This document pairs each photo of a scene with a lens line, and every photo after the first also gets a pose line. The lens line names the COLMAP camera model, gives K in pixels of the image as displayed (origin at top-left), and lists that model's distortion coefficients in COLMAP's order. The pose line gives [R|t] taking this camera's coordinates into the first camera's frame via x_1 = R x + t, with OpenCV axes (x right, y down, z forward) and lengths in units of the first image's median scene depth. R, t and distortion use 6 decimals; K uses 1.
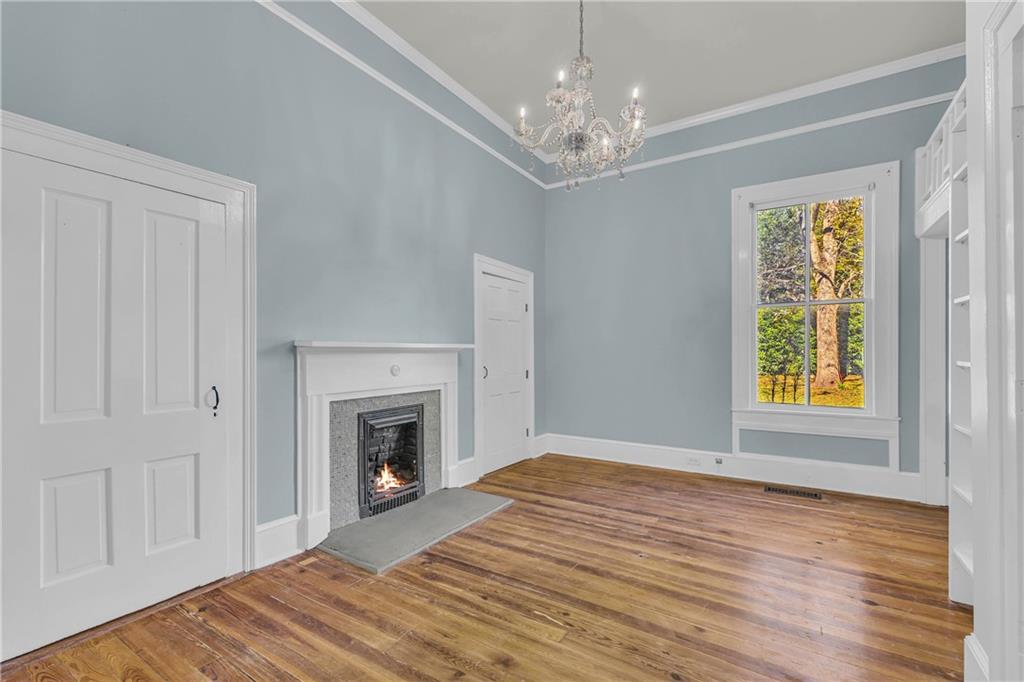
lens RADIAL K [[420.6, 0, 515.7], [0, 420.6, 347.4], [0, 0, 1]] dist [-0.002143, -0.000001]
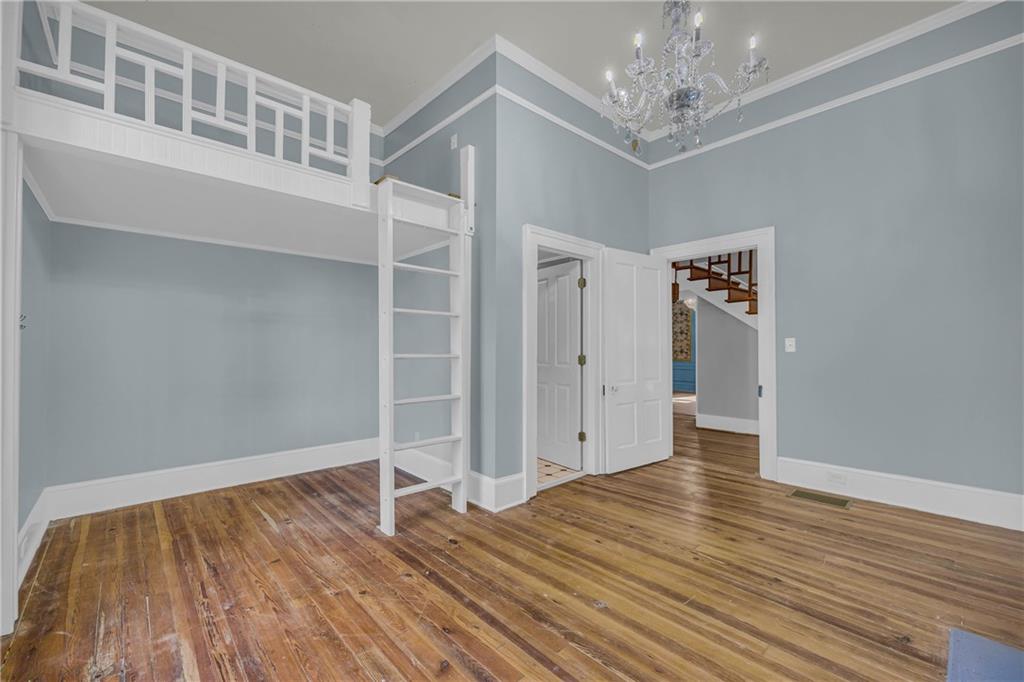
lens RADIAL K [[420.6, 0, 515.7], [0, 420.6, 347.4], [0, 0, 1]] dist [-0.002143, -0.000001]
pose [[-0.968046, 0.006155, 0.250697, 0.262684], [0.002999, 0.999911, -0.012973, 0.007979], [-0.250755, -0.011806, -0.967979, 1.913624]]
